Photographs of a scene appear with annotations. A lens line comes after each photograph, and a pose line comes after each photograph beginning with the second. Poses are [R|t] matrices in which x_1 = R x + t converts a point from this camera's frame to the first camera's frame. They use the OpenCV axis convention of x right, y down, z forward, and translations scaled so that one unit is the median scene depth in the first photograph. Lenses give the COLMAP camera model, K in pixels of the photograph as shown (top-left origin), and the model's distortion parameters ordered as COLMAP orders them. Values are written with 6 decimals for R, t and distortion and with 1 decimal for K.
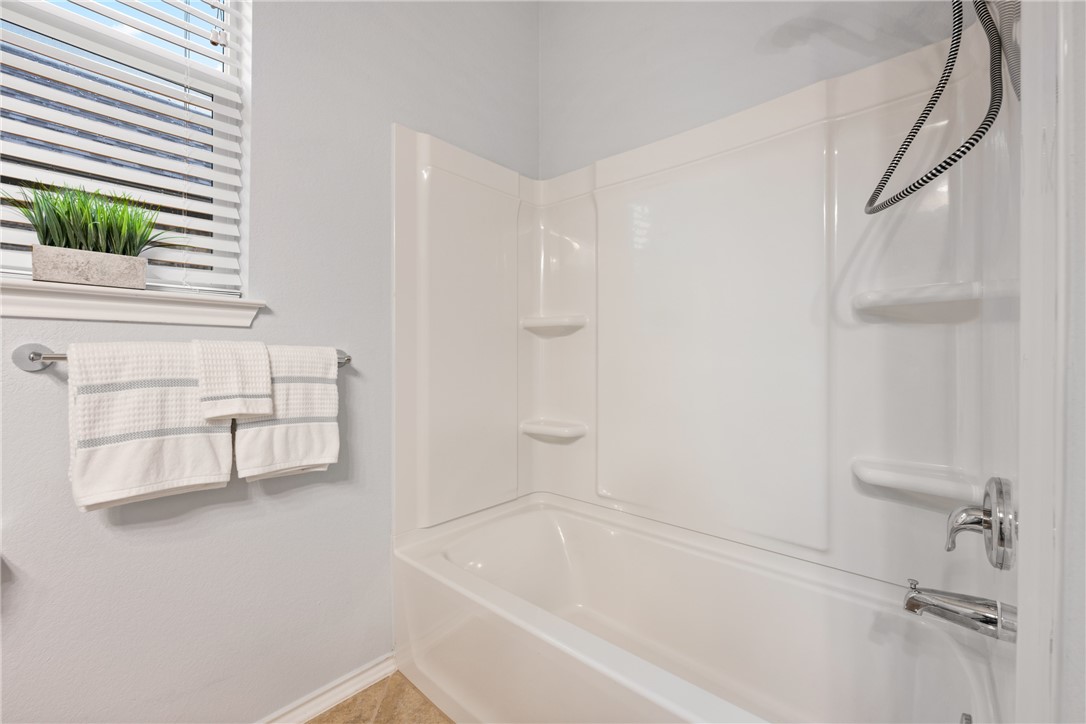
lens RADIAL K [[442.7, 0, 544.1], [0, 442.7, 356.2], [0, 0, 1]] dist [-0.002315, -0.000490]
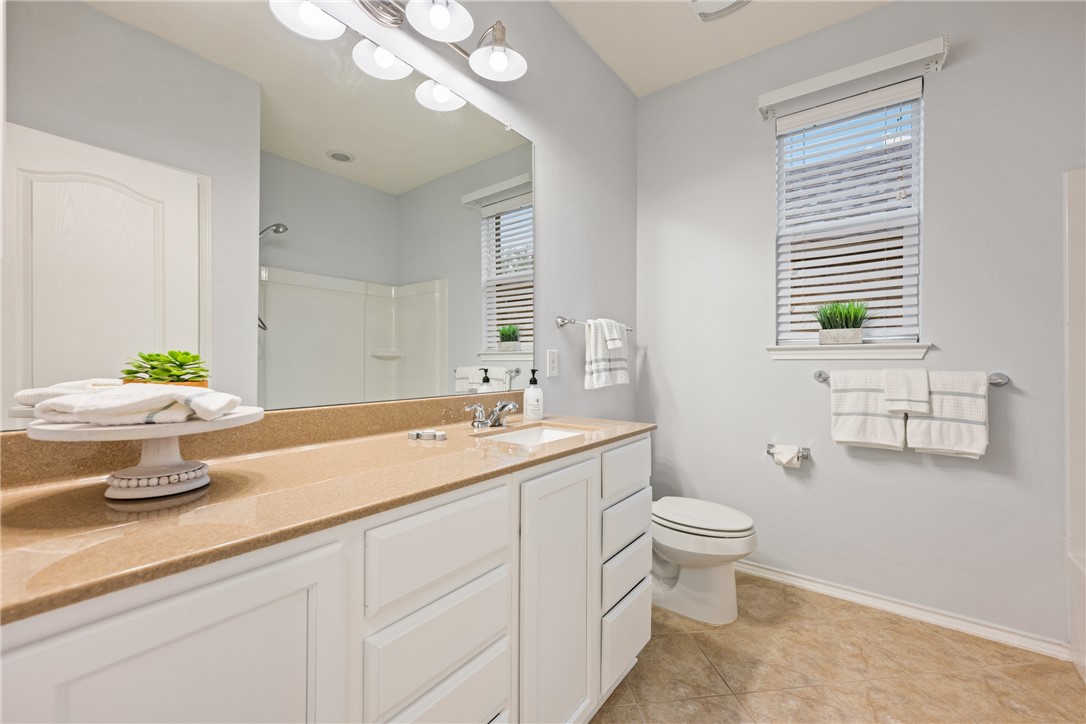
lens RADIAL K [[442.7, 0, 543.5], [0, 442.7, 359.7], [0, 0, 1]] dist [-0.002315, -0.000490]
pose [[0.061636, -0.003516, -0.998092, 0.951425], [0.002303, 0.999992, -0.003381, -0.066981], [0.998096, -0.002091, 0.061644, -0.539681]]
